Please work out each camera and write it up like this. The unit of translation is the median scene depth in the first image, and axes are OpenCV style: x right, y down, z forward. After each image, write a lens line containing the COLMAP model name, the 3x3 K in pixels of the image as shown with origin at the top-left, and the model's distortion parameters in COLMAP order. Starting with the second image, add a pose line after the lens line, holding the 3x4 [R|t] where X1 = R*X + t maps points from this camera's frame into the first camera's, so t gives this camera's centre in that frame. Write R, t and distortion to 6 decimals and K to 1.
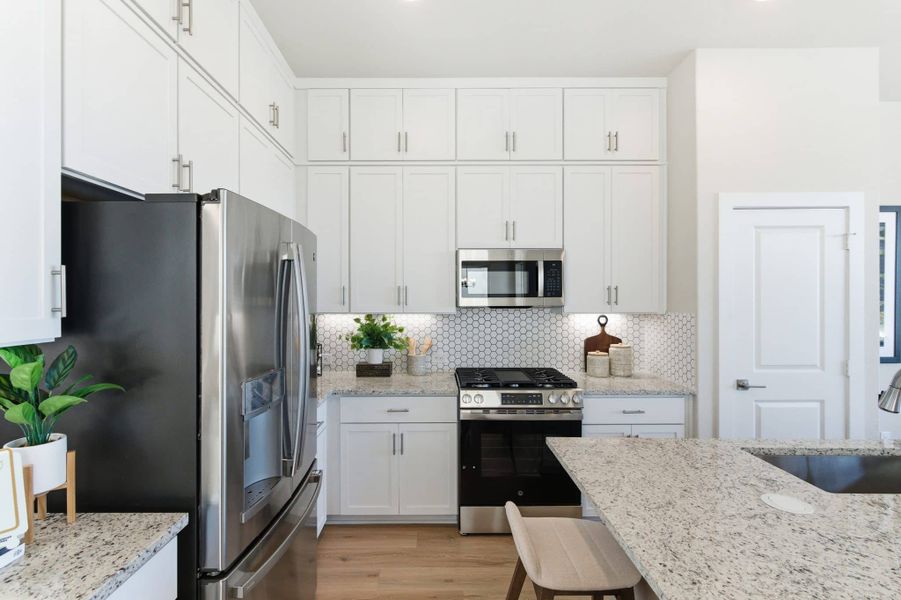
lens RADIAL K [[419.7, 0, 454.6], [0, 419.7, 303.2], [0, 0, 1]] dist [0.007397, 0.001389]
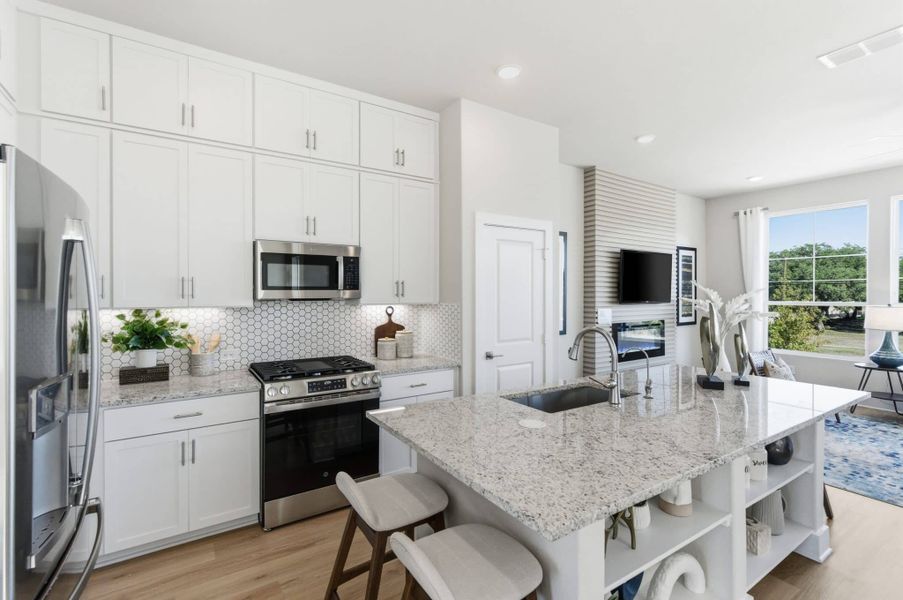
lens RADIAL K [[420.6, 0, 450.9], [0, 420.6, 301.8], [0, 0, 1]] dist [0.007397, 0.001389]
pose [[0.836407, -0.010107, 0.548015, -0.153397], [0.006444, 0.999942, 0.008608, 0.008582], [-0.548071, -0.003669, 0.836424, -0.059697]]
